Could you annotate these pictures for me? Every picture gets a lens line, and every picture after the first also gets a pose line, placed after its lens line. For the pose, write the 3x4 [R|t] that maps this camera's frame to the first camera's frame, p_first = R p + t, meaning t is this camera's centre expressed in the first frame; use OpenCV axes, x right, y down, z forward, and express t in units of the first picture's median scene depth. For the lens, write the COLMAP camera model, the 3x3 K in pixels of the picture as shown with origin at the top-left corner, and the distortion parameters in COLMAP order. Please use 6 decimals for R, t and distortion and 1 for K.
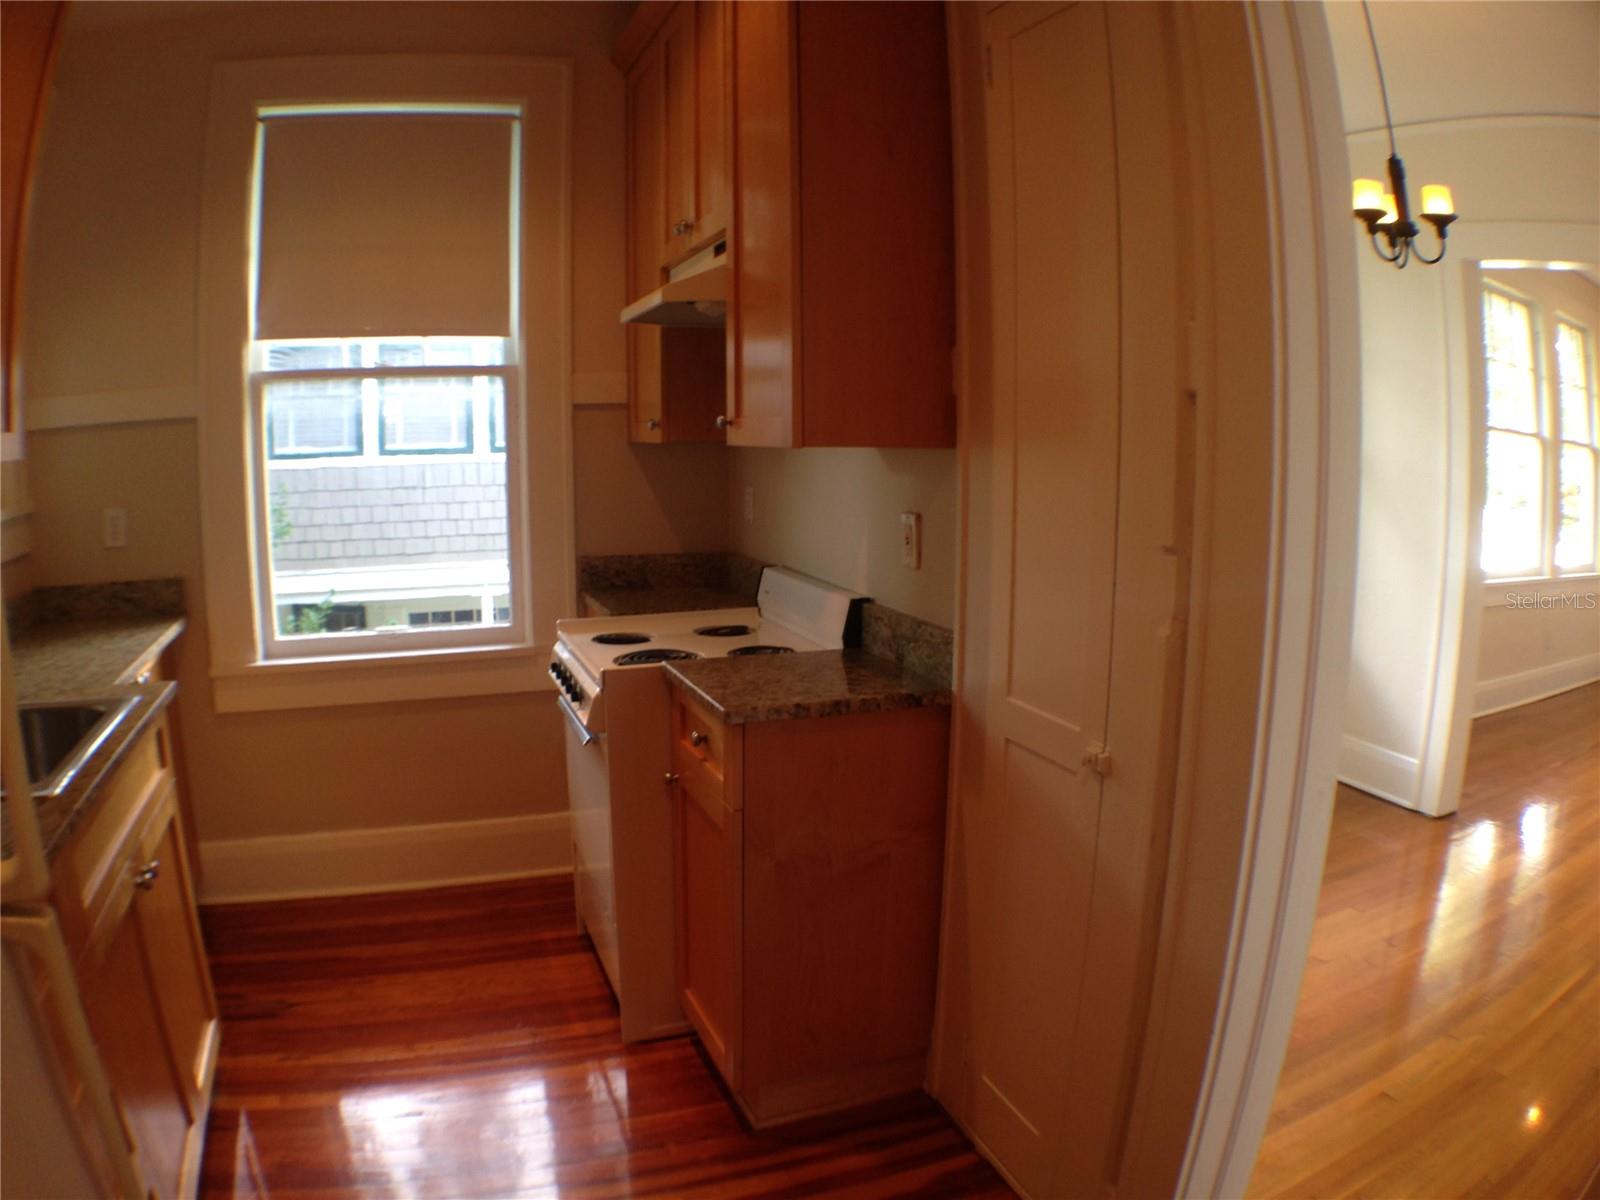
lens RADIAL K [[1094.0, 0, 765.2], [0, 1094.0, 614.3], [0, 0, 1]] dist [-0.227954, 0.003323]
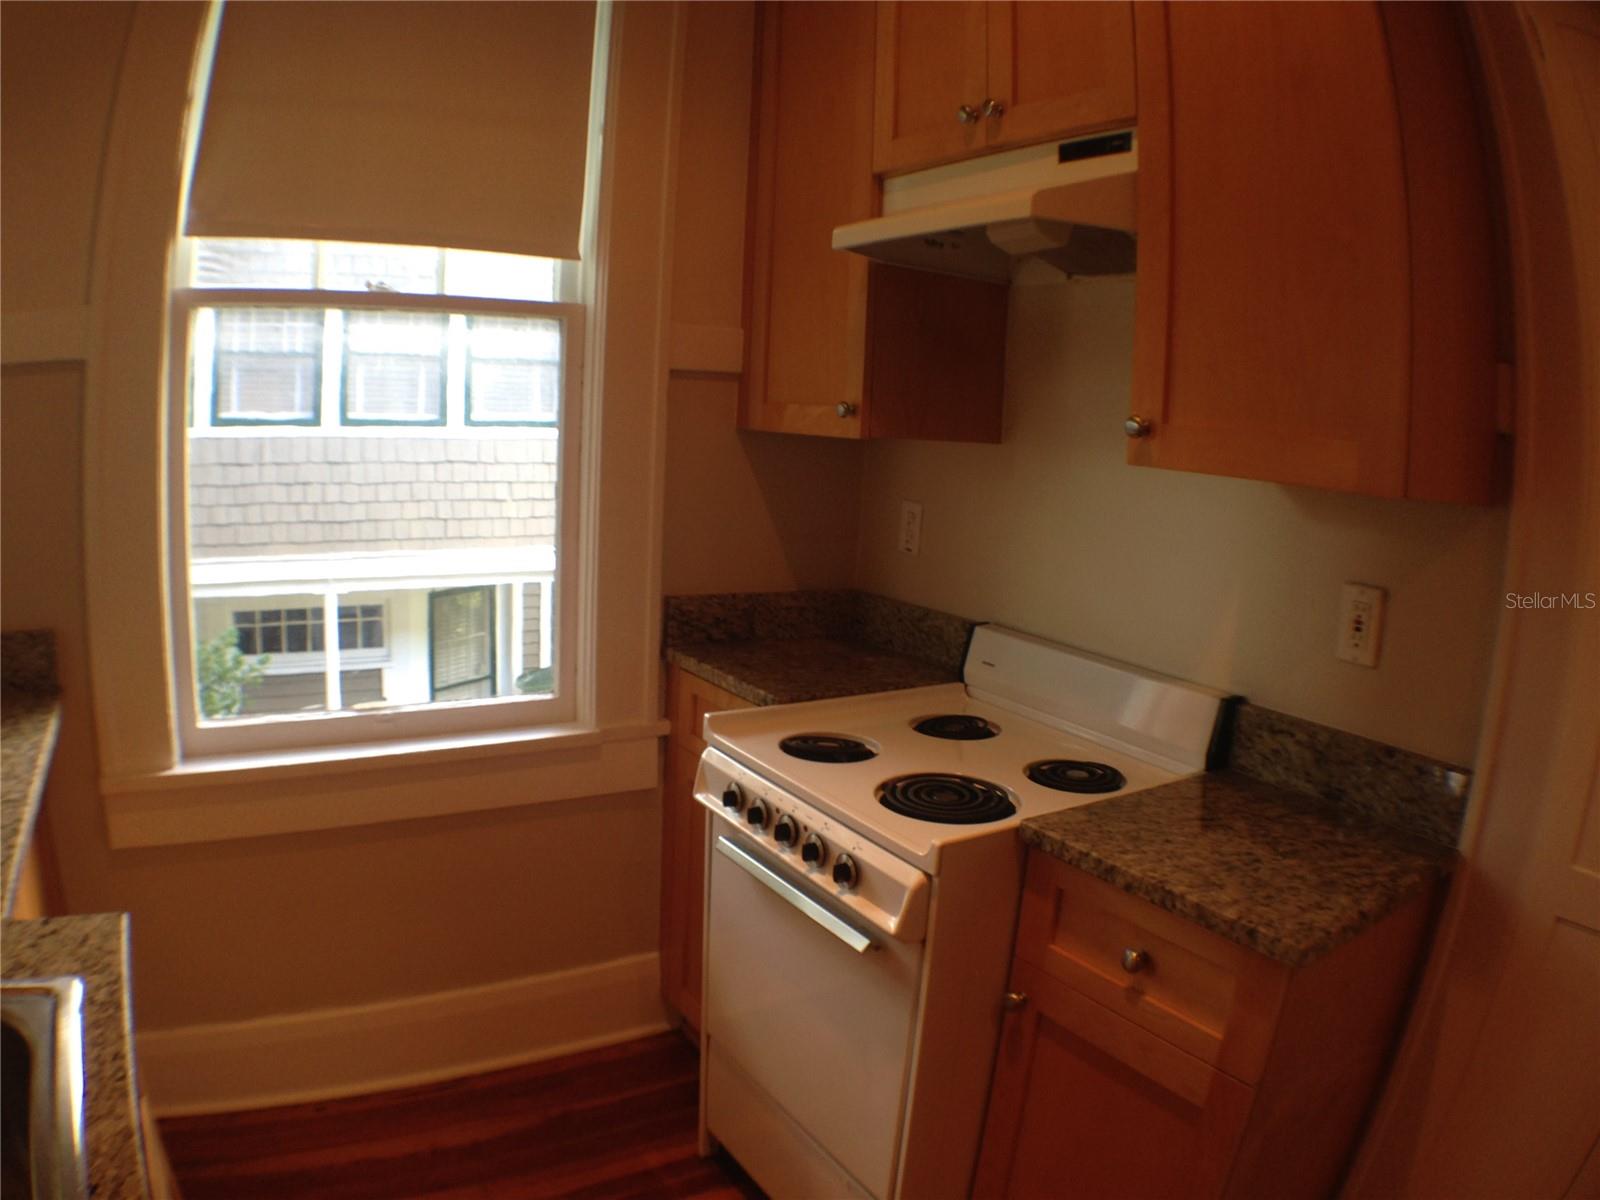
lens RADIAL K [[1094.0, 0, 765.2], [0, 1094.0, 614.3], [0, 0, 1]] dist [-0.227954, 0.003323]
pose [[0.977931, 0.012402, 0.208558, -0.288434], [-0.016336, 0.999719, 0.017152, -0.062795], [-0.208287, -0.020180, 0.977859, 0.368515]]
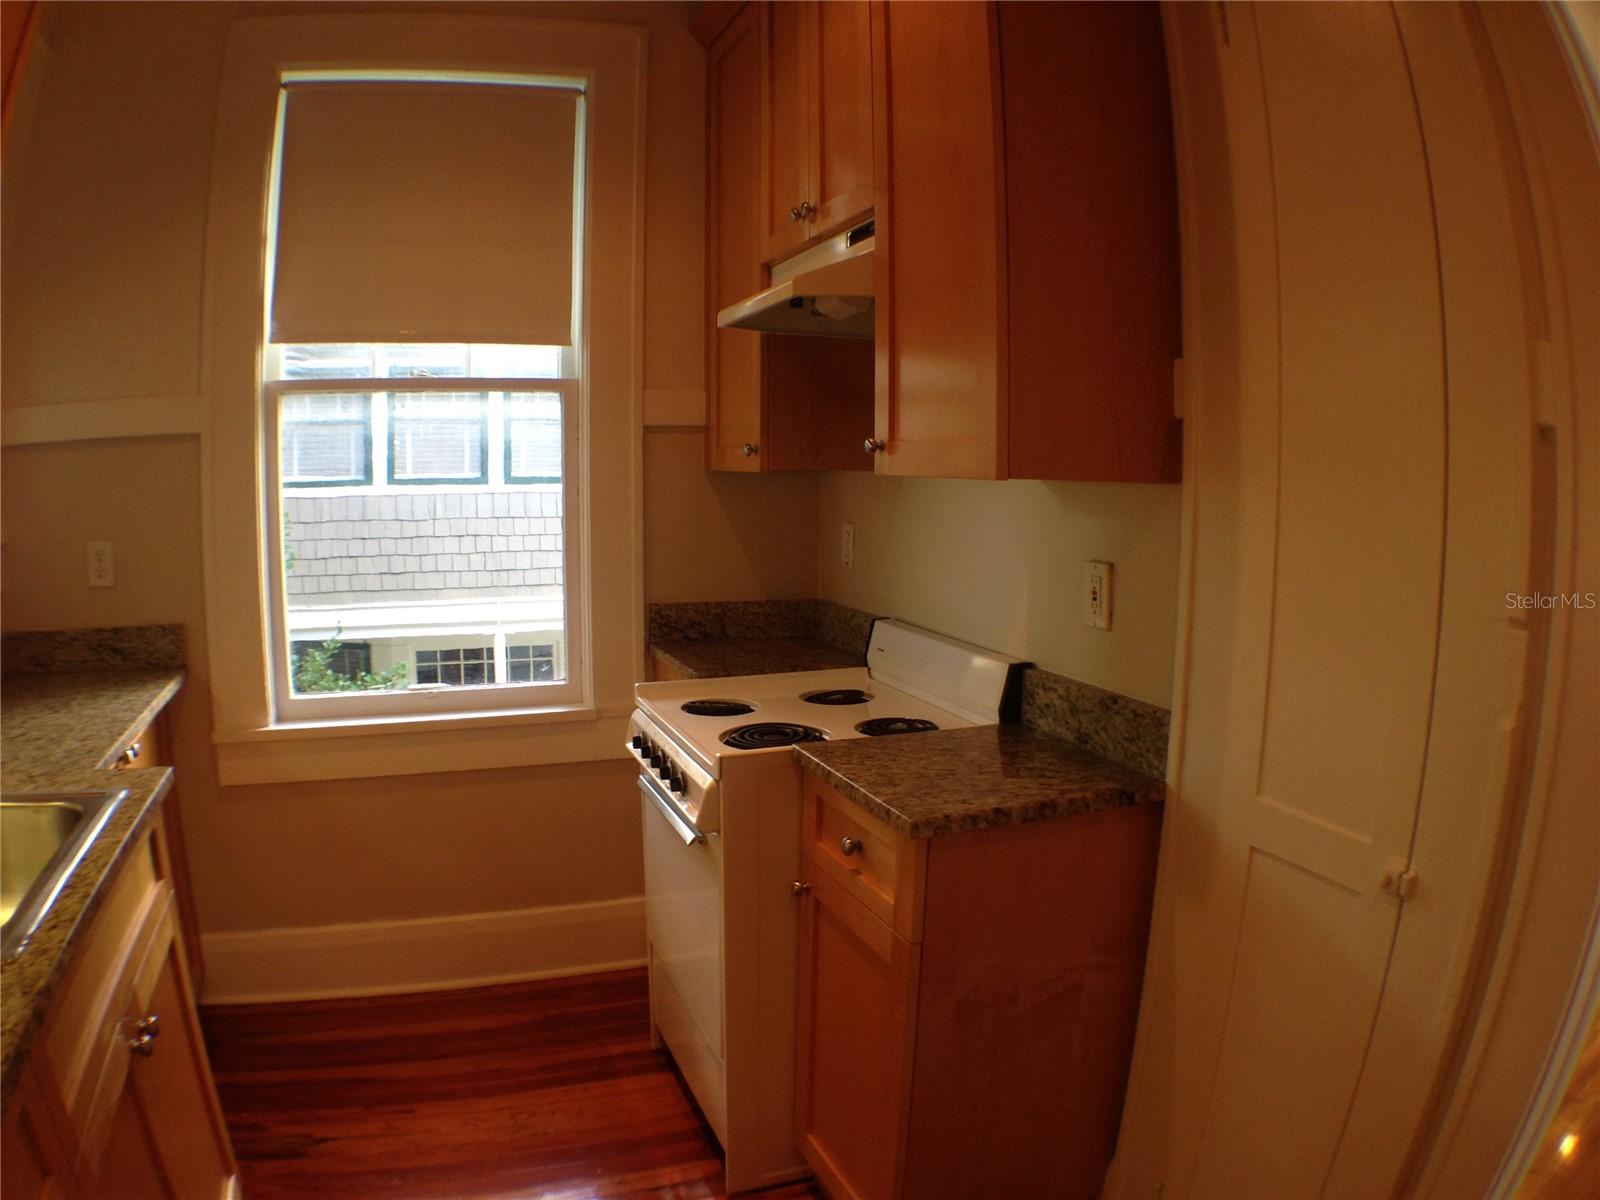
lens RADIAL K [[1086.8, 0, 773.2], [0, 1086.8, 611.6], [0, 0, 1]] dist [-0.236871, 0.017740]
pose [[0.999865, 0.005129, 0.015603, -0.098034], [-0.004618, 0.999458, -0.032593, -0.022649], [-0.015762, 0.032517, 0.999347, 0.165029]]
